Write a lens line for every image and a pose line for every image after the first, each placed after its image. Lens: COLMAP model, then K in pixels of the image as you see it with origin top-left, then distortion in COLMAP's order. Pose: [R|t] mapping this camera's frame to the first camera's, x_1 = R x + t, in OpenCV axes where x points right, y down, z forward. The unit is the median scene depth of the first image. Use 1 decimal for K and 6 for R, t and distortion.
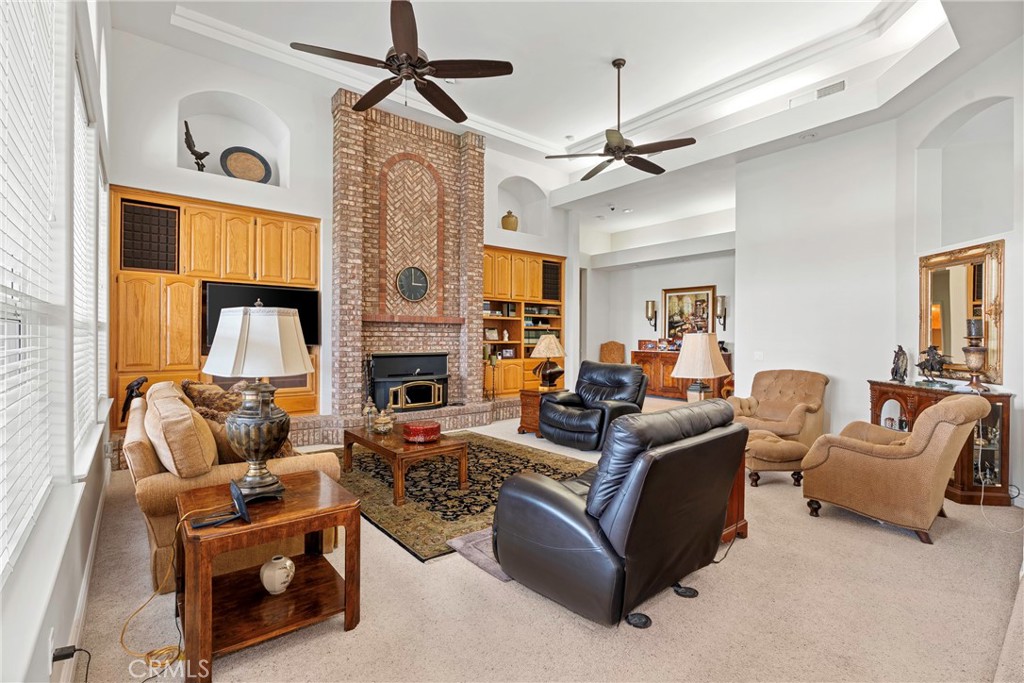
lens RADIAL K [[479.4, 0, 510.5], [0, 479.4, 336.5], [0, 0, 1]] dist [-0.019565, 0.000575]
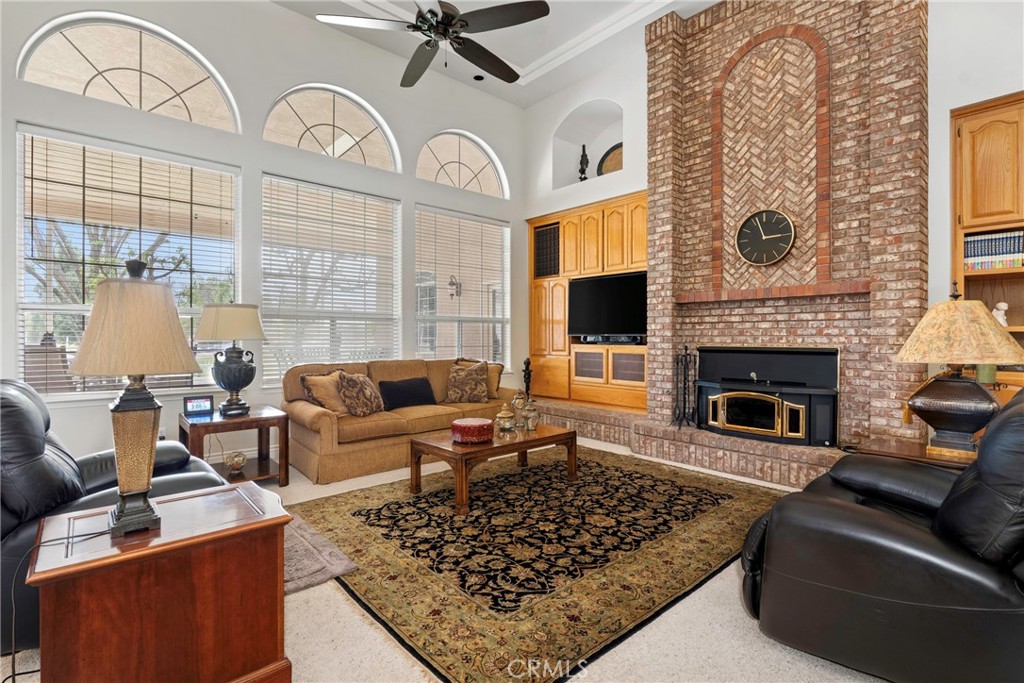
lens RADIAL K [[479.4, 0, 508.6], [0, 479.4, 341.7], [0, 0, 1]] dist [-0.019565, 0.000575]
pose [[0.033723, 0.002372, -0.999428, 0.426006], [0.001560, 0.999996, 0.002426, 0.025925], [0.999430, -0.001641, 0.033719, 0.667349]]
